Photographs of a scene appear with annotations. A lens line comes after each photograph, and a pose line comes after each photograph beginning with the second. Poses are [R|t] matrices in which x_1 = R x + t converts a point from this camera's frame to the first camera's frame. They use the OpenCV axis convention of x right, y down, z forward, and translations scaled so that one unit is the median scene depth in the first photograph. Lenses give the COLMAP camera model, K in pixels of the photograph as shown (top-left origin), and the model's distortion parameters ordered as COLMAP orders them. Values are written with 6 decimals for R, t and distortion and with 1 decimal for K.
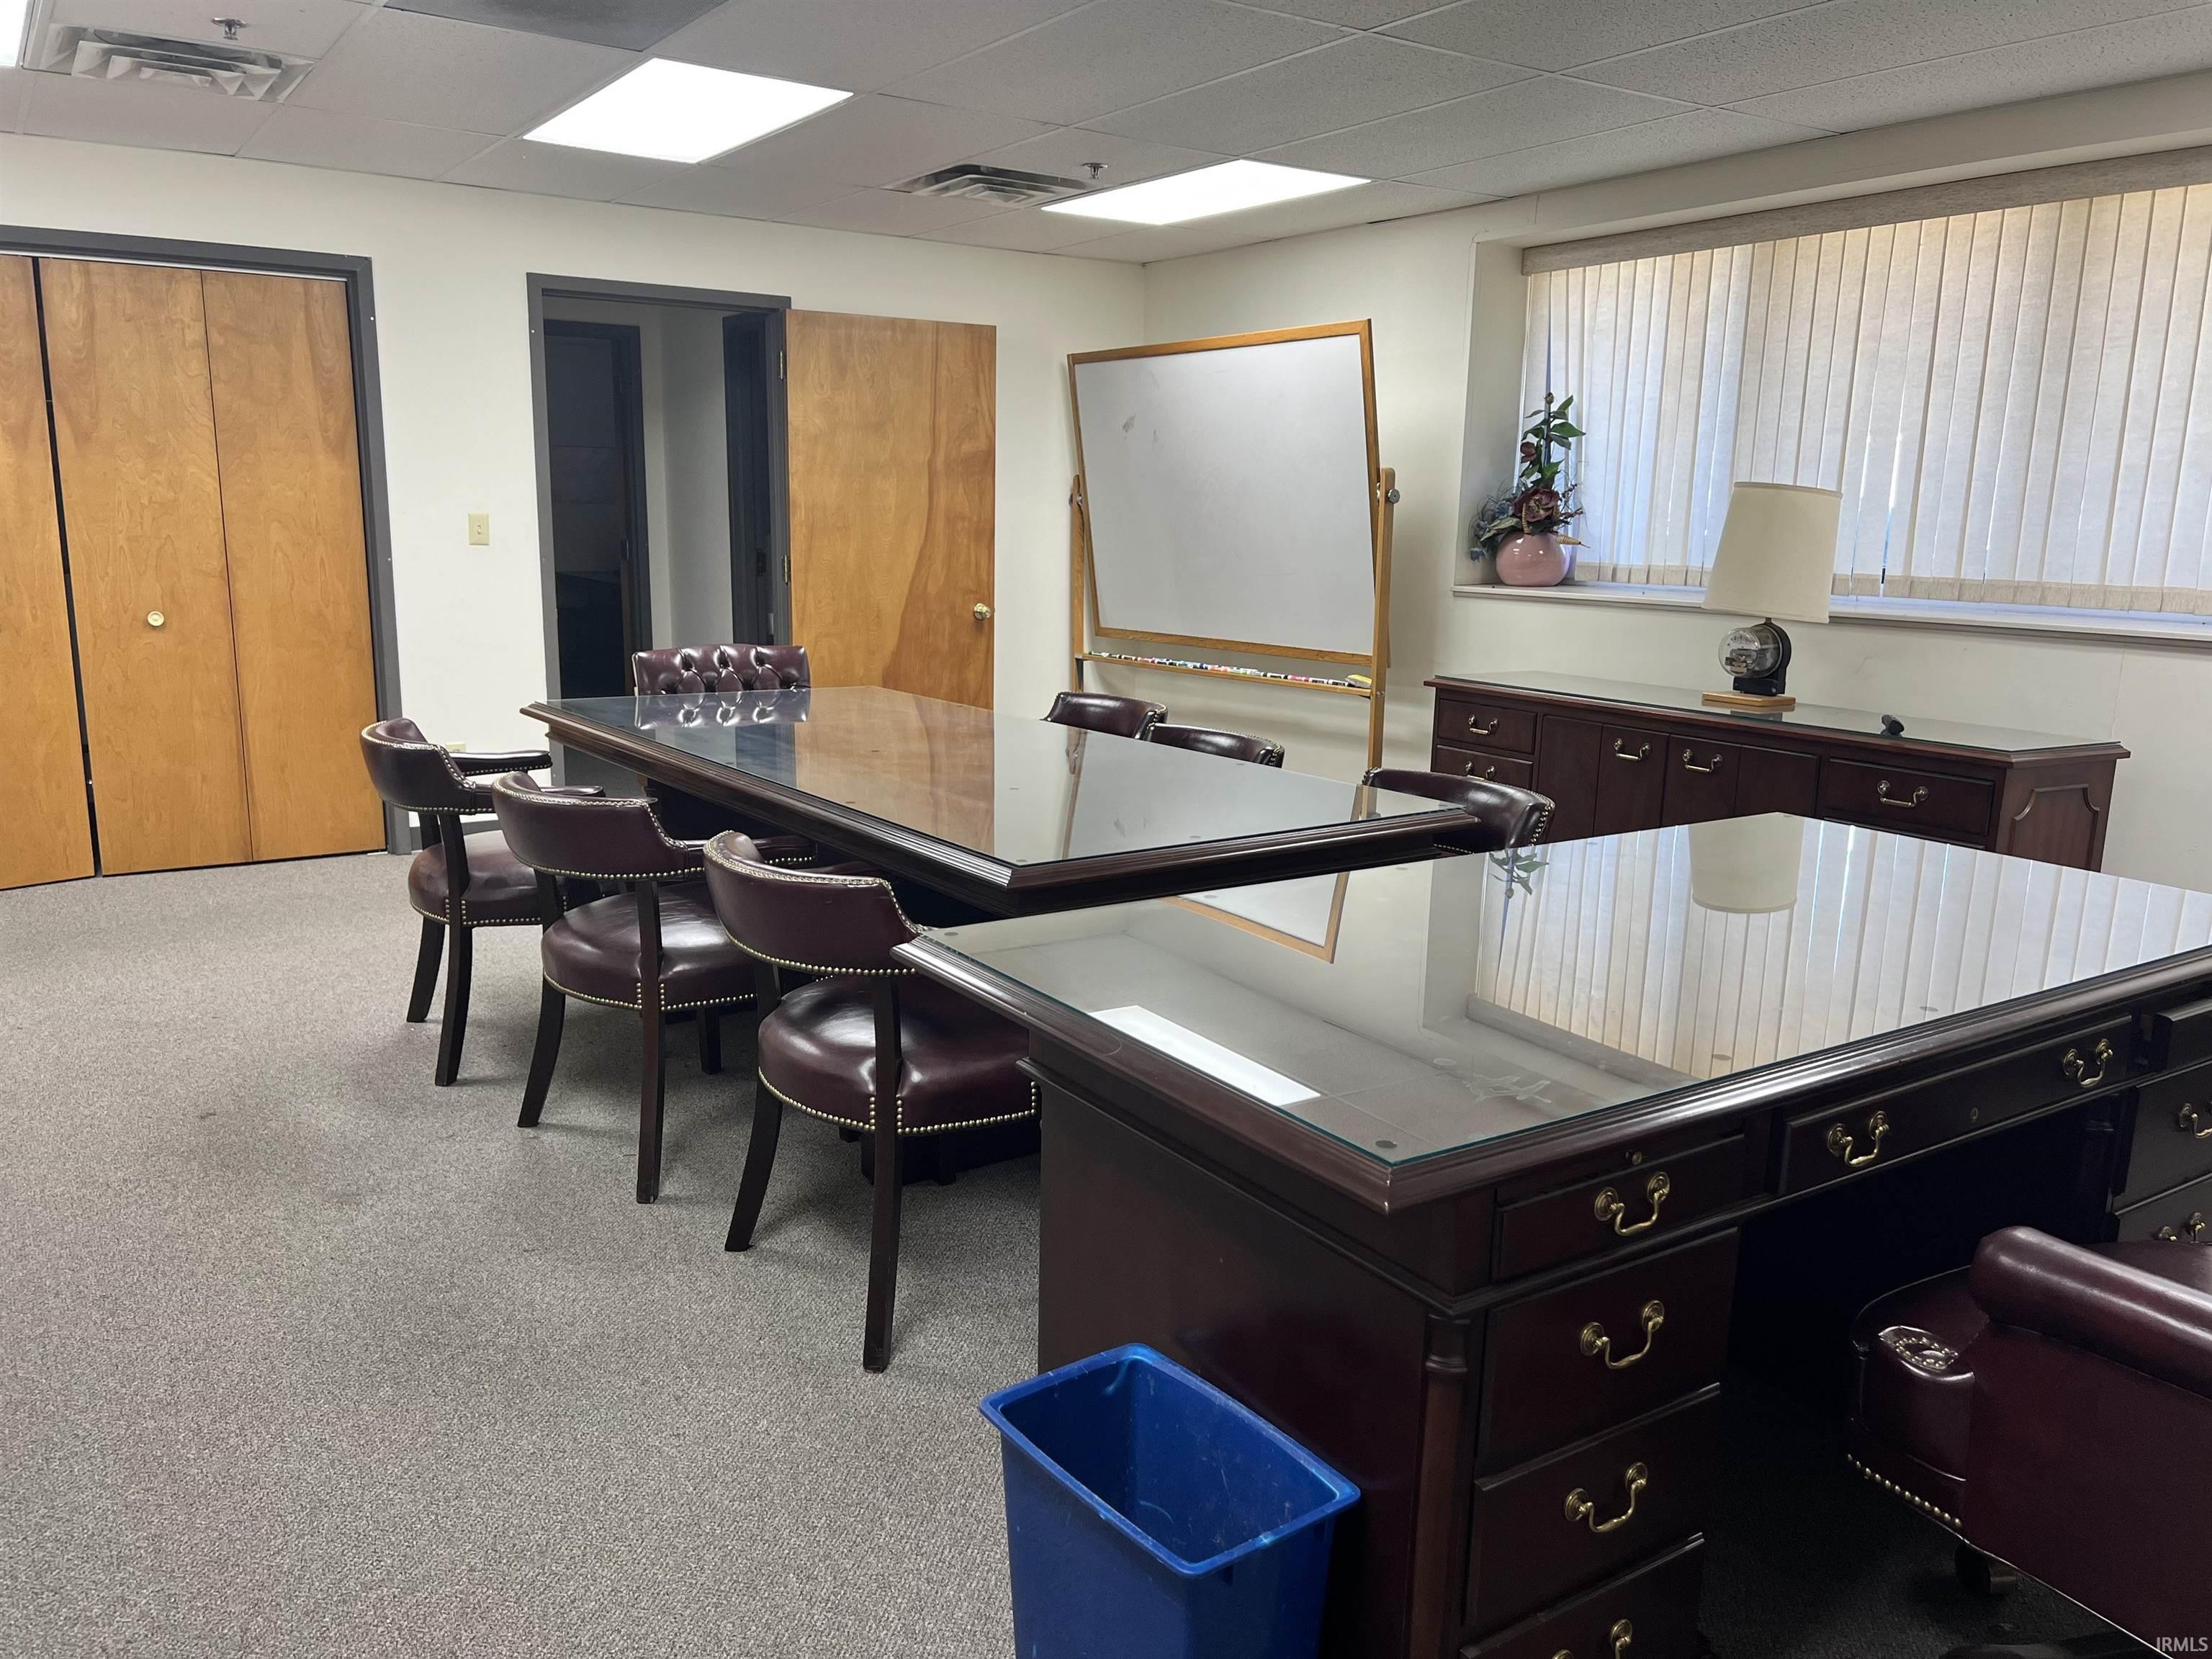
lens RADIAL K [[1665.7, 0, 1093.0], [0, 1665.7, 842.1], [0, 0, 1]] dist [0.066996, -0.076499]
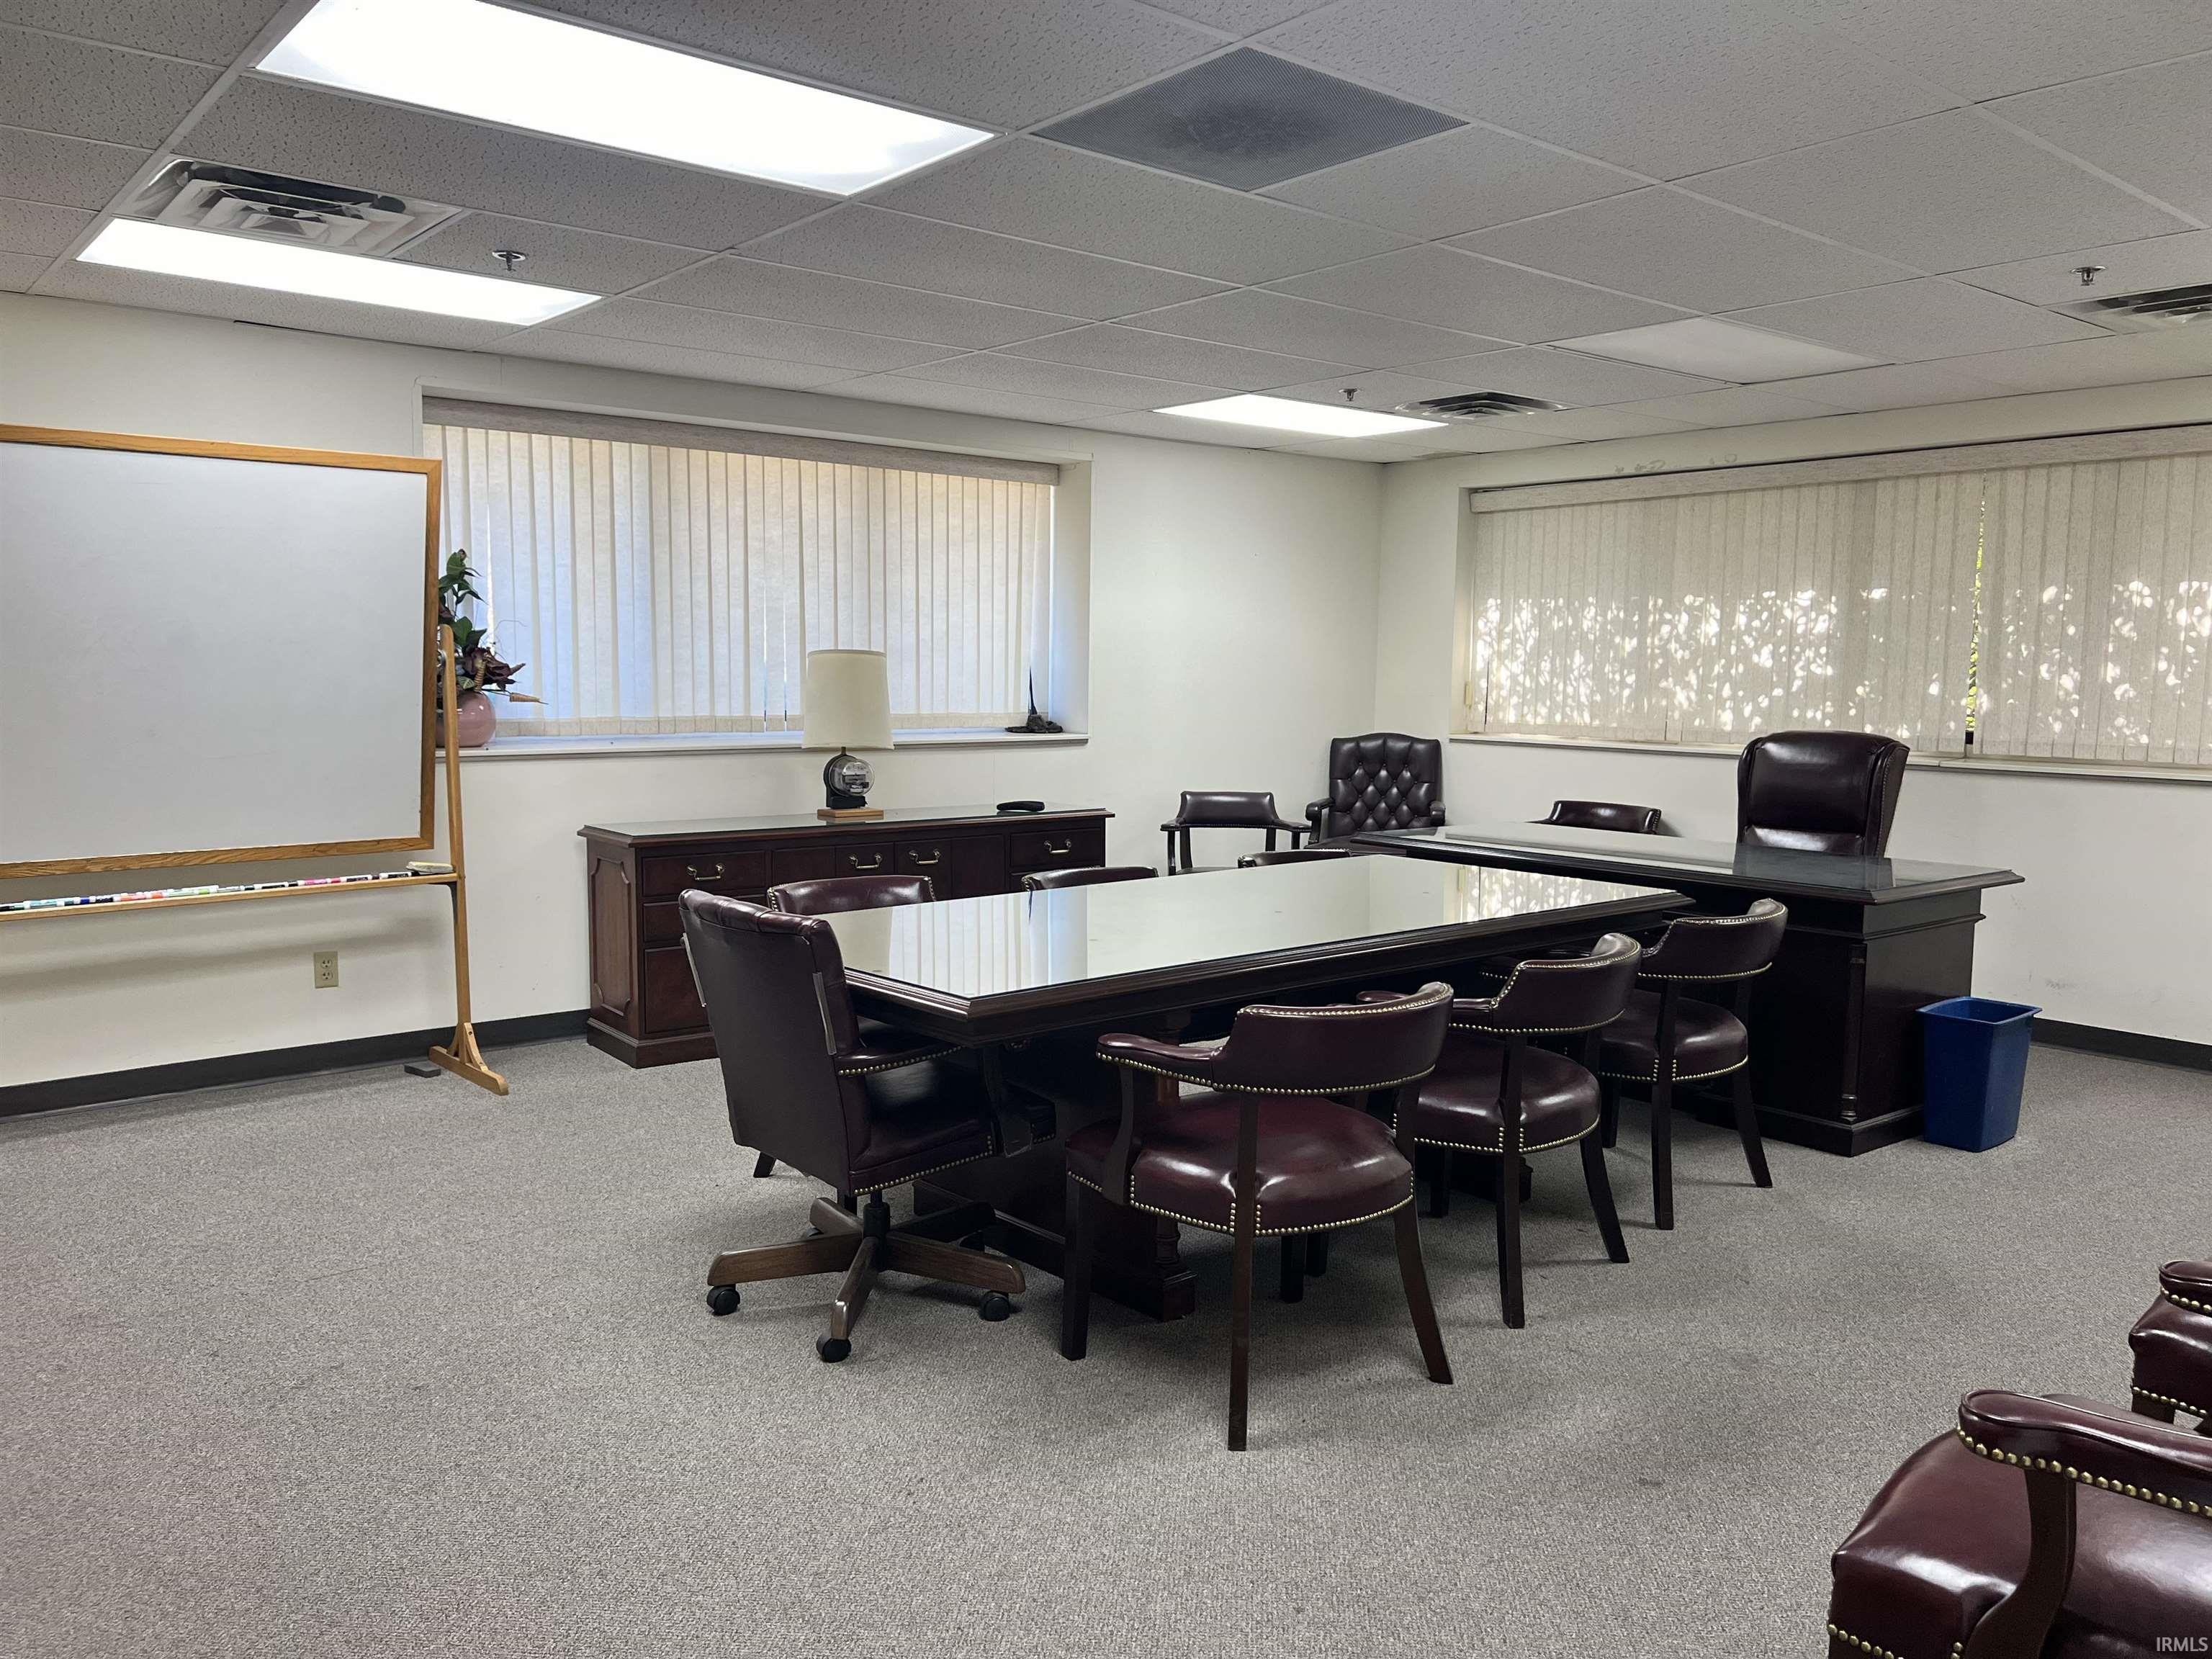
lens RADIAL K [[1665.7, 0, 1095.5], [0, 1665.7, 826.5], [0, 0, 1]] dist [0.066996, -0.076499]
pose [[-0.108604, -0.111796, 0.987779, -0.868166], [0.189192, 0.973170, 0.130944, -0.198069], [-0.975916, 0.201101, -0.084539, 0.885425]]
